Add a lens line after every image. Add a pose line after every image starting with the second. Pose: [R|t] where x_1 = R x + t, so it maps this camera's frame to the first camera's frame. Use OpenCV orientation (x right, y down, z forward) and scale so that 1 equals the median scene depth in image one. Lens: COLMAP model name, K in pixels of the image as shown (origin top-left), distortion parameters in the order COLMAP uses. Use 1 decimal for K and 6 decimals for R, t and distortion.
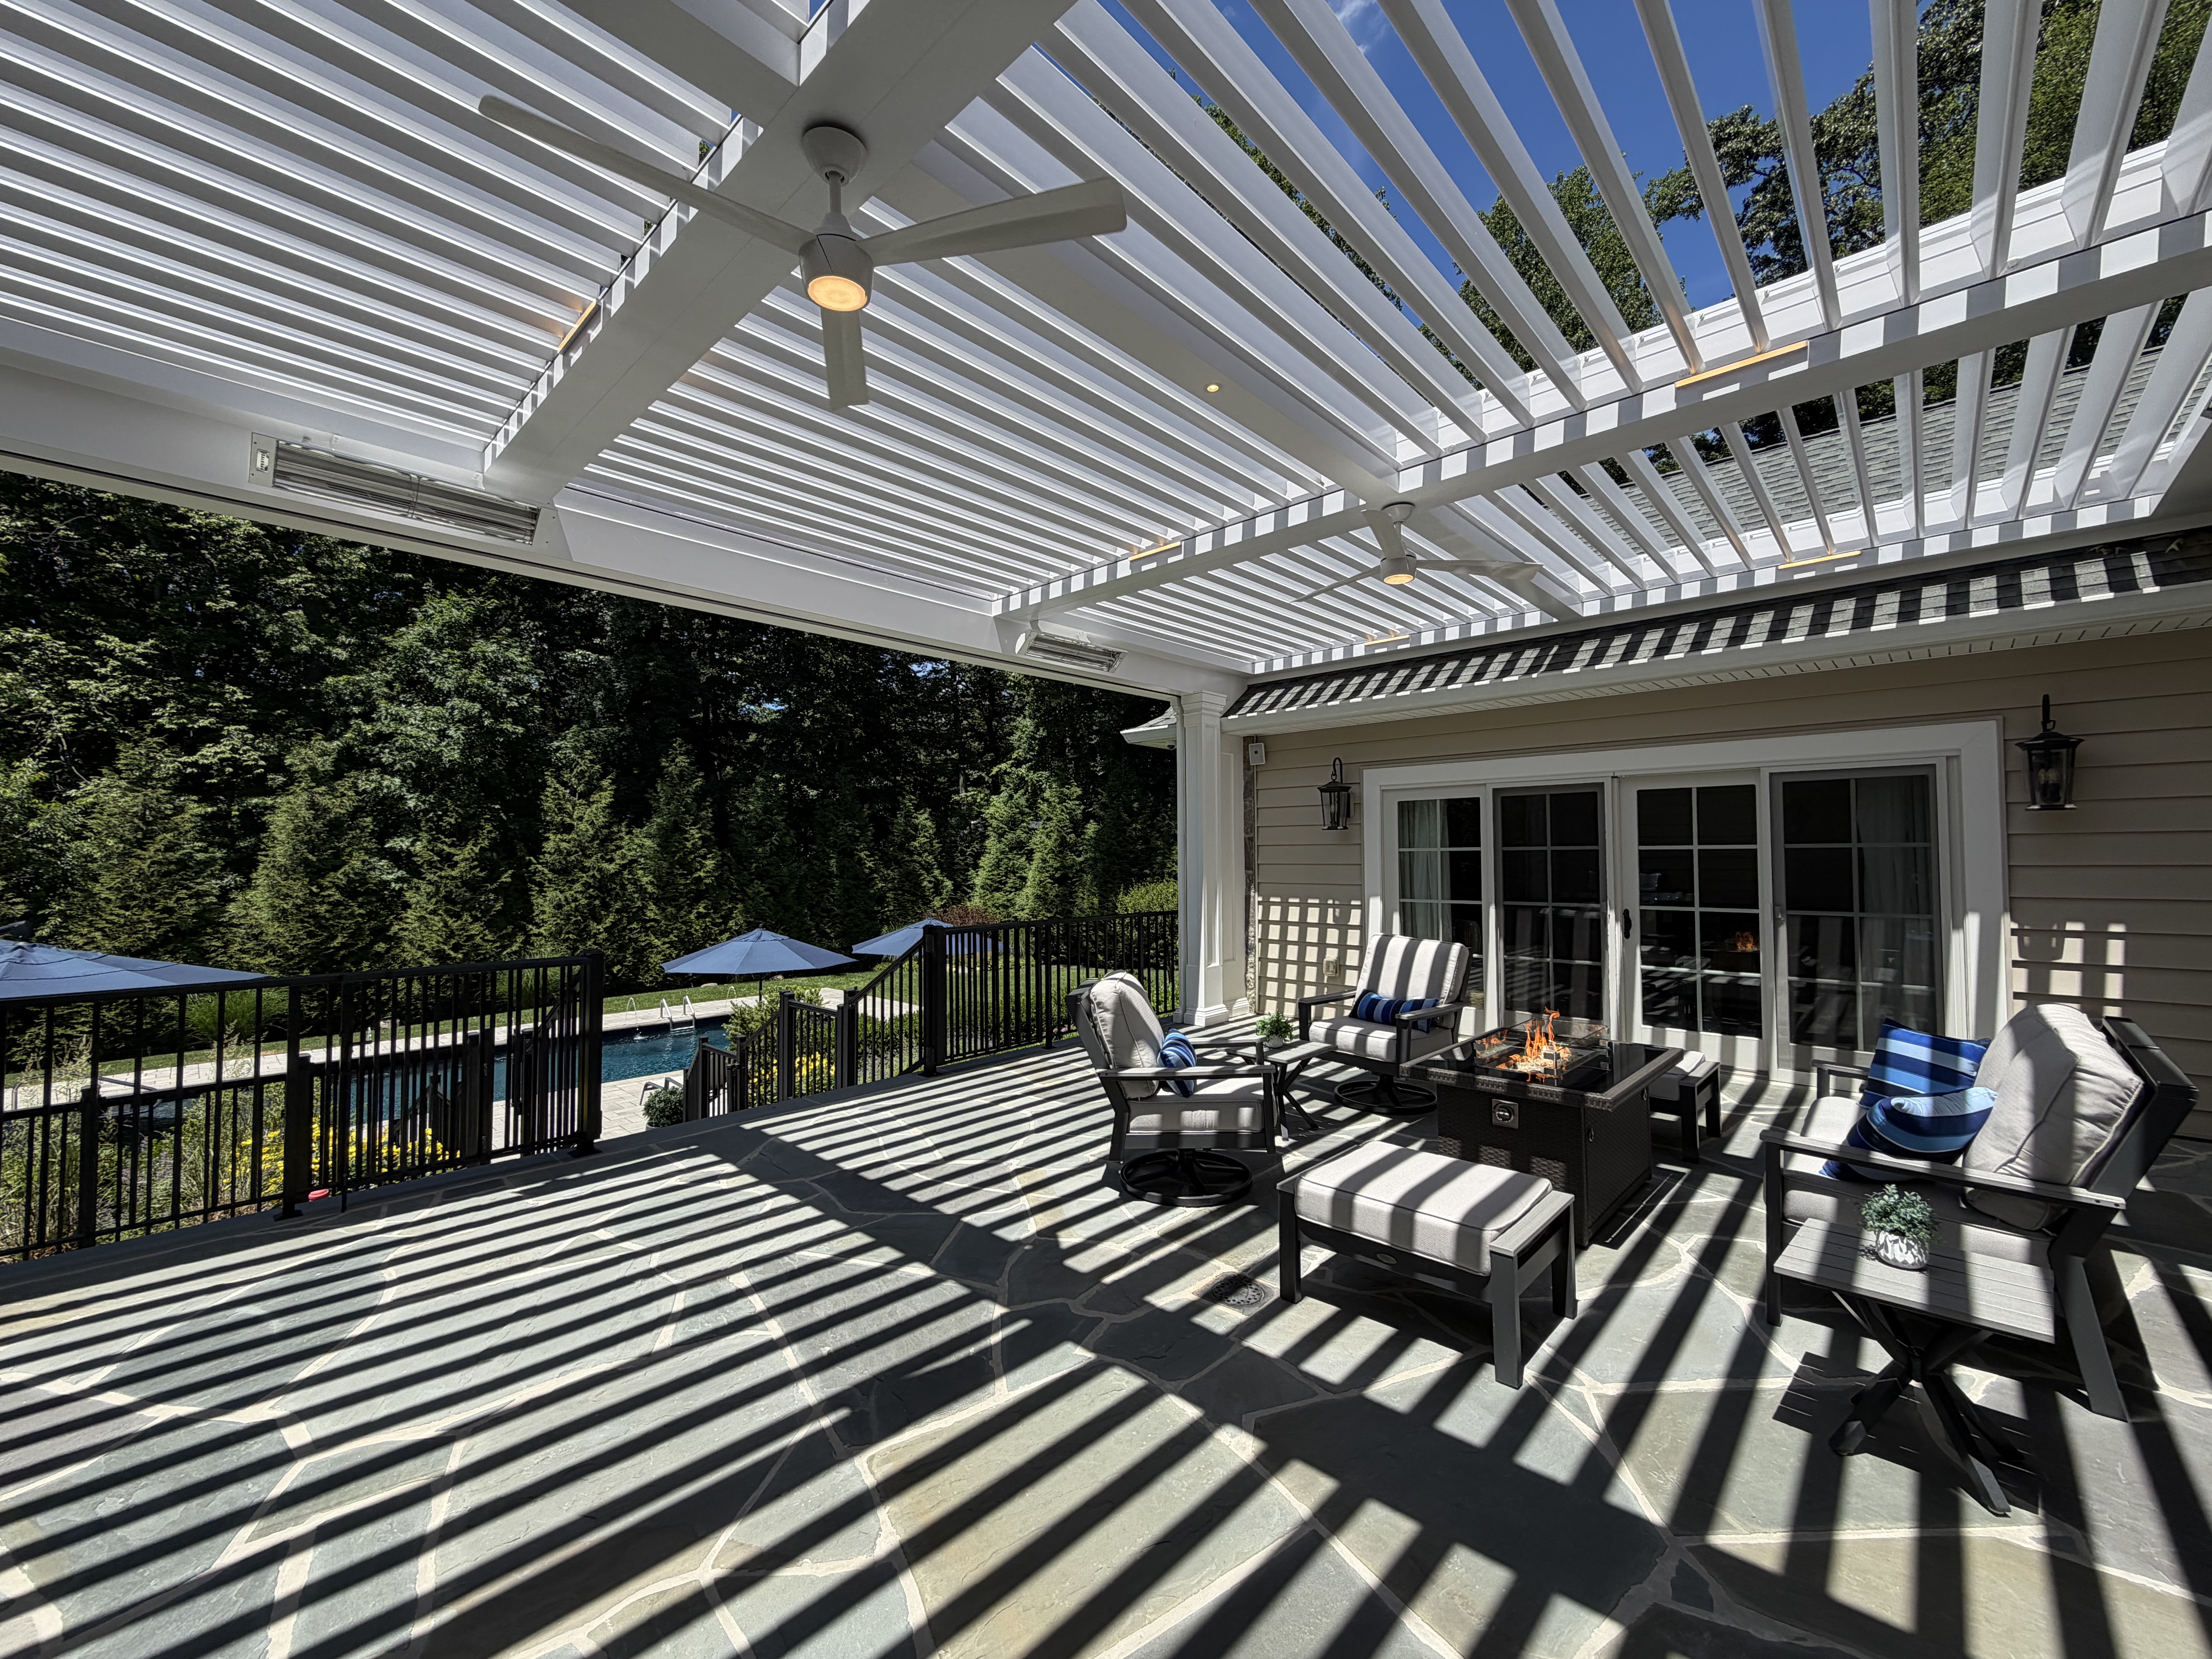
lens RADIAL K [[884.8, 0, 1098.3], [0, 884.8, 831.0], [0, 0, 1]] dist [0.001737, 0.000243]
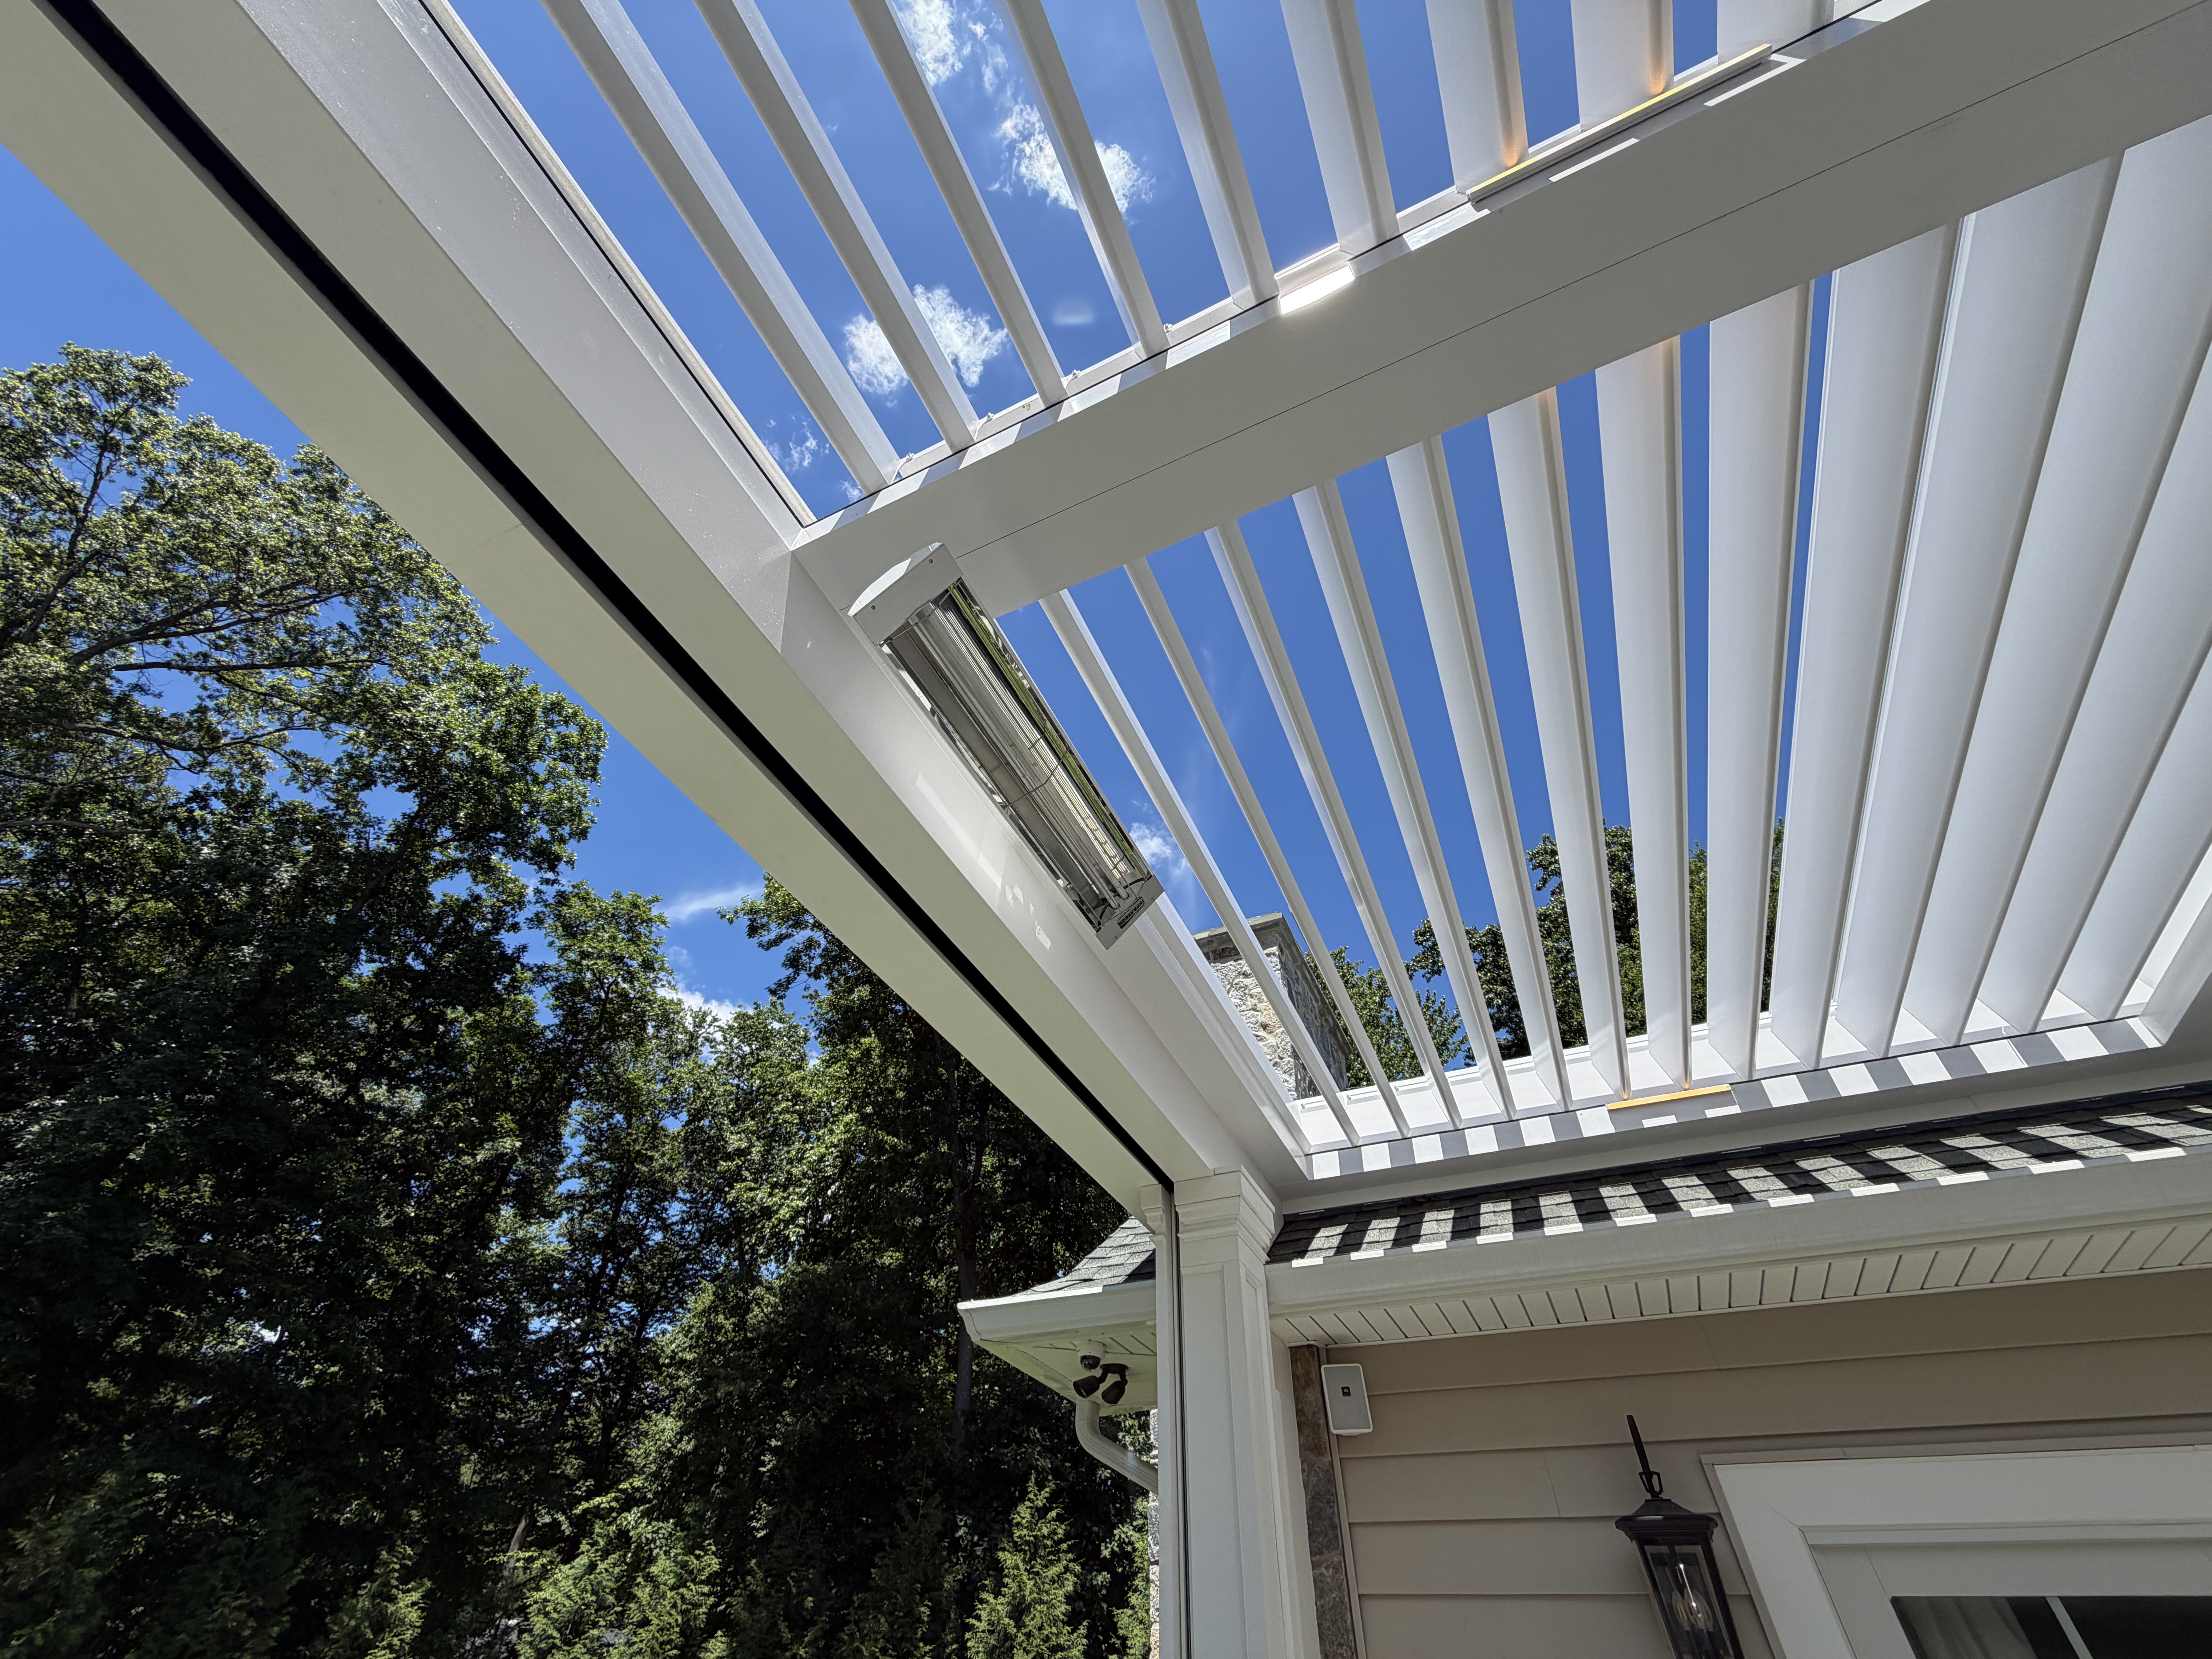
lens RADIAL K [[887.6, 0, 1099.1], [0, 887.6, 830.2], [0, 0, 1]] dist [-0.000345, -0.000121]
pose [[0.950245, 0.249365, 0.186684, -0.010515], [-0.052359, 0.718635, -0.693413, 0.000688], [-0.307071, 0.649138, 0.695936, 0.167937]]
